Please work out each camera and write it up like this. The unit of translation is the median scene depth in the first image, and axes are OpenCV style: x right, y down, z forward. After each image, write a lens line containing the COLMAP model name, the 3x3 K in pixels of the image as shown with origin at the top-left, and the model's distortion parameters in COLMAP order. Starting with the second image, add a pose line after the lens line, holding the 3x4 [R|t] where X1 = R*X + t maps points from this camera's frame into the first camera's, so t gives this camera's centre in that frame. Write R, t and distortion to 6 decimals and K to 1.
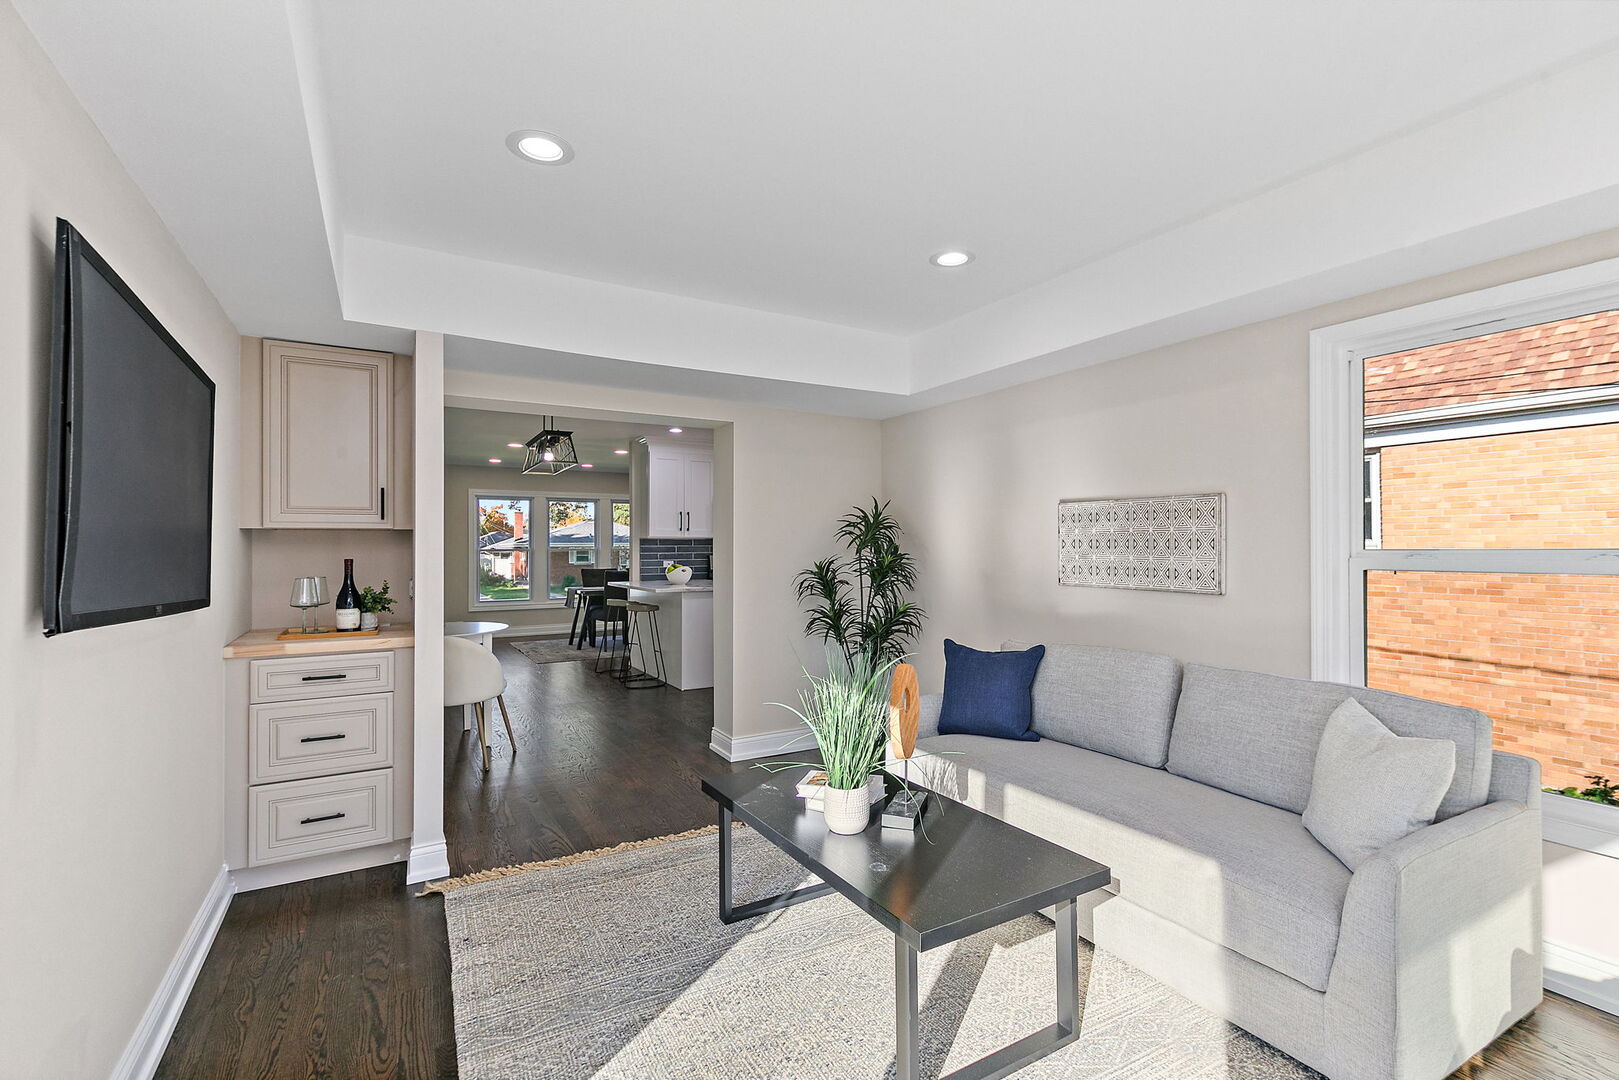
lens RADIAL K [[729.7, 0, 809.5], [0, 729.7, 540.0], [0, 0, 1]] dist [0.004619, 0.000105]
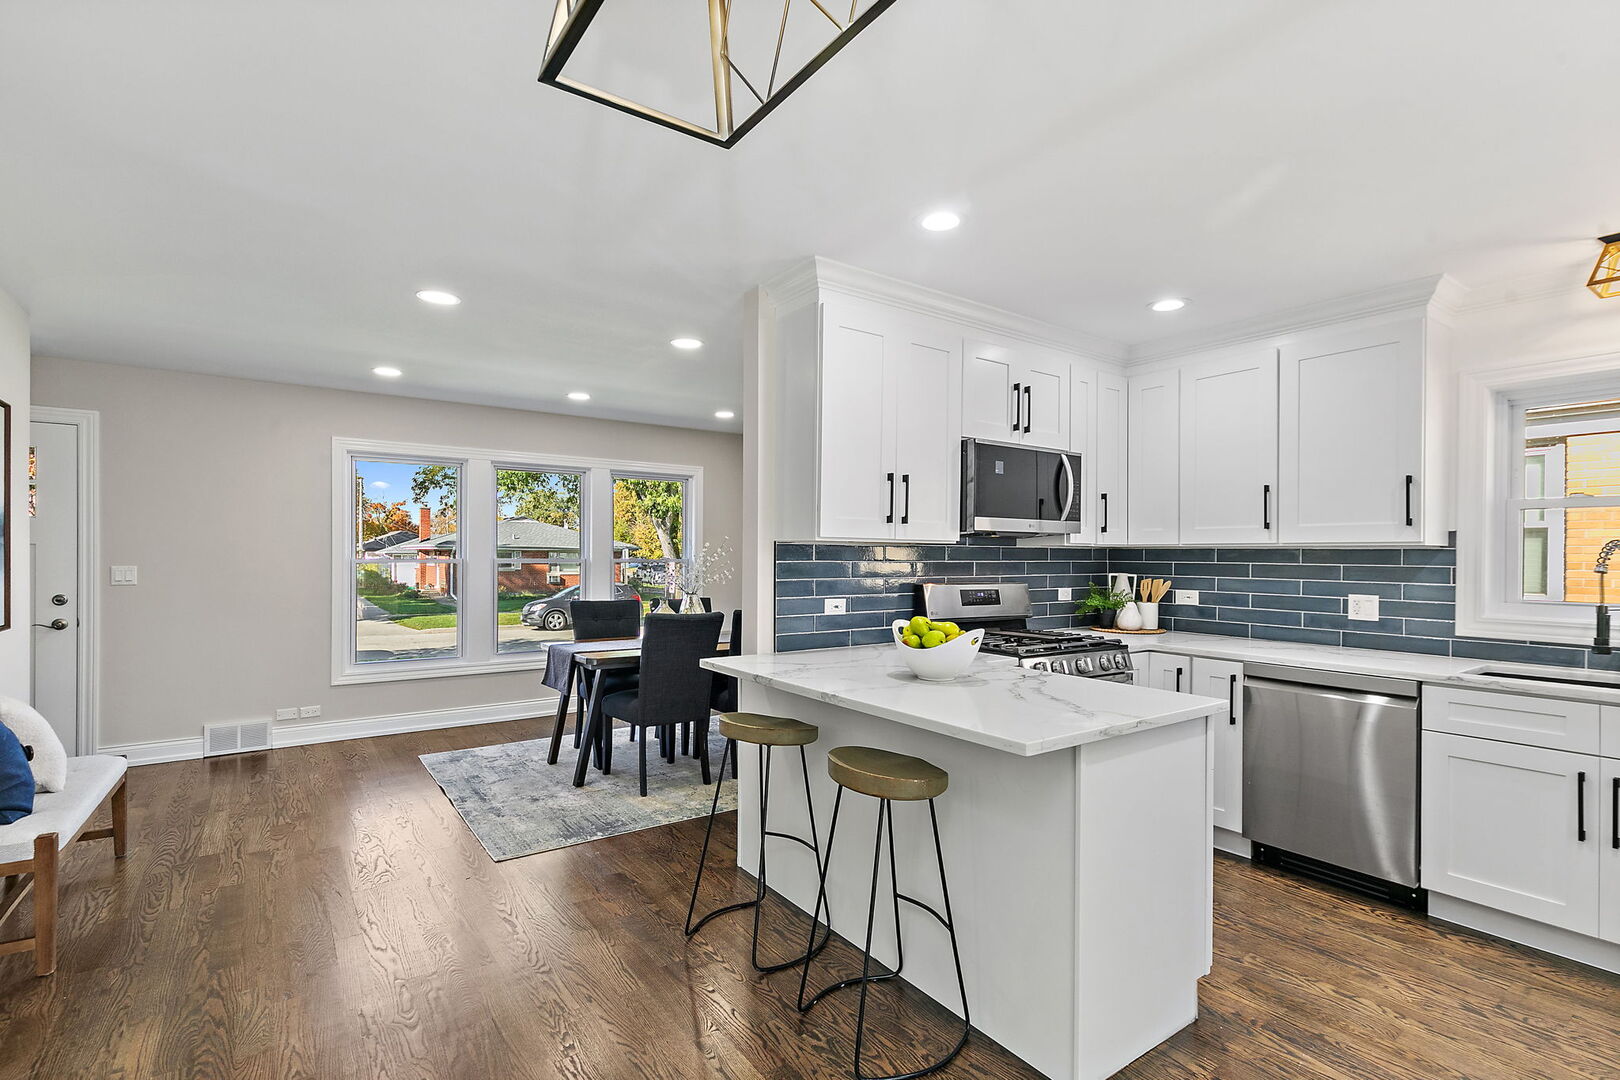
lens RADIAL K [[749.6, 0, 810.0], [0, 749.6, 552.4], [0, 0, 1]] dist [0.008823, -0.000422]
pose [[0.995328, 0.010324, 0.095995, -0.218270], [-0.011257, 0.999894, 0.009186, -0.000236], [-0.095890, -0.010224, 0.995339, 0.523956]]
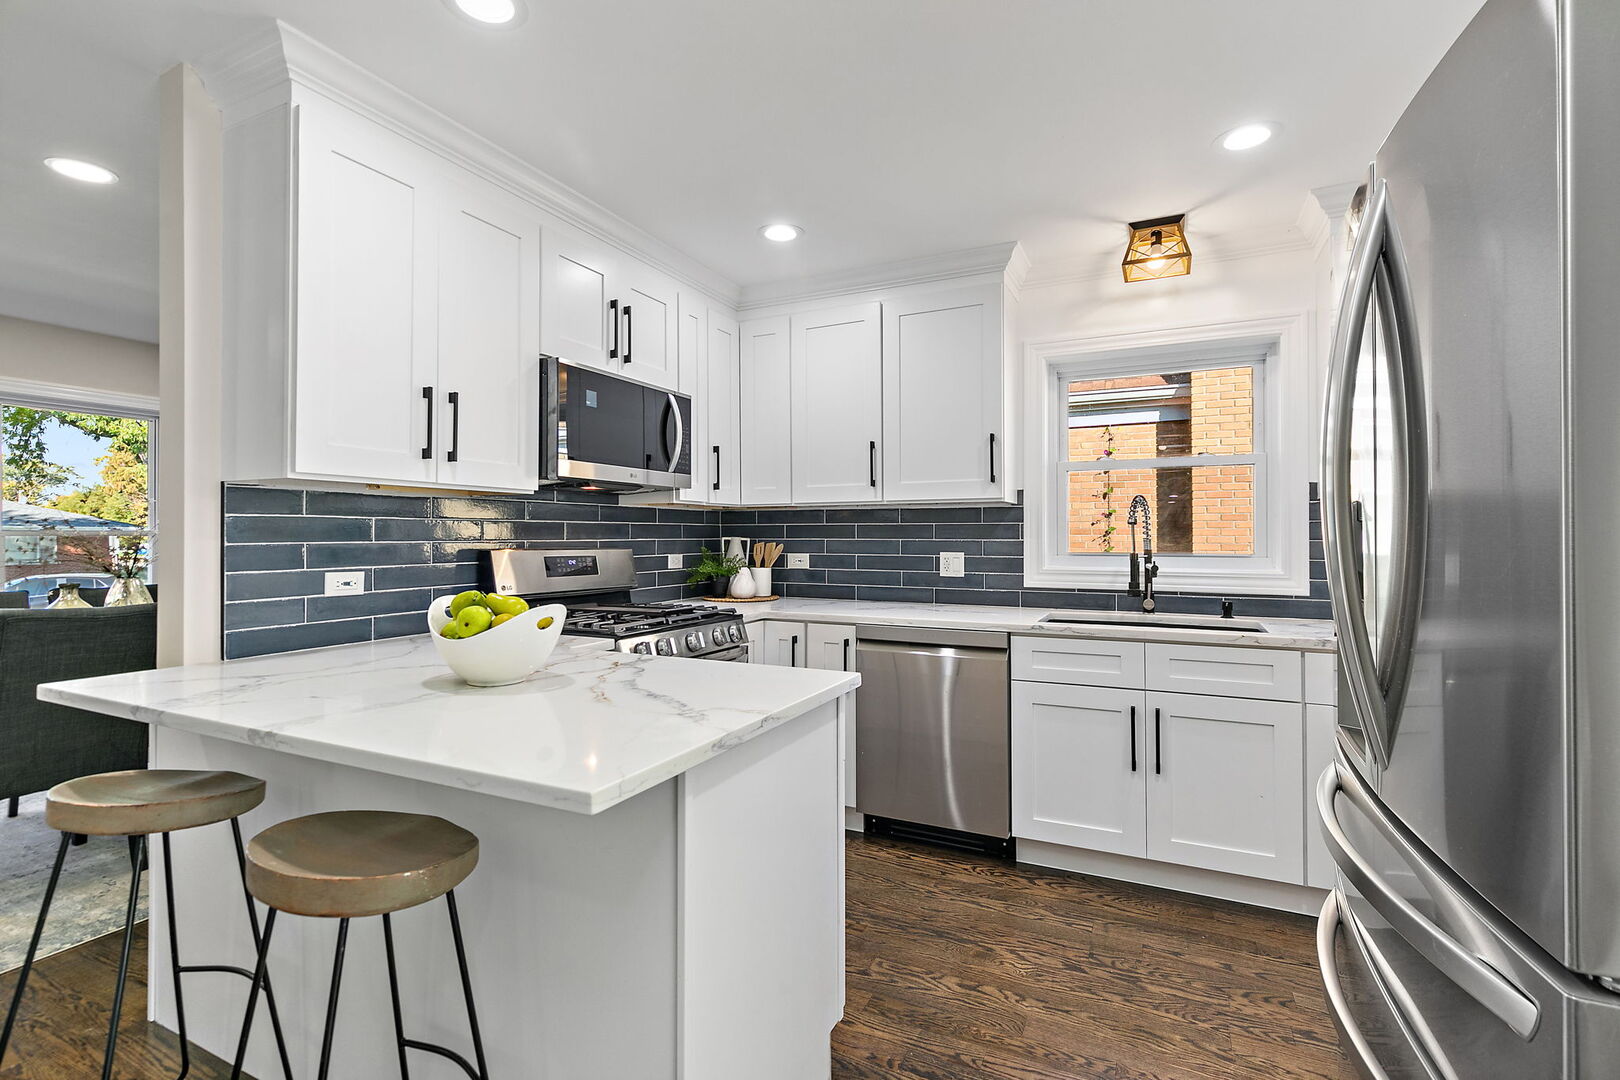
lens RADIAL K [[730.1, 0, 810.0], [0, 730.1, 540.0], [0, 0, 1]] dist [0.004619, 0.000105]
pose [[0.827186, -0.000285, 0.561928, -0.179624], [-0.008471, 0.999880, 0.012976, 0.010568], [-0.561864, -0.015494, 0.827085, 0.600040]]
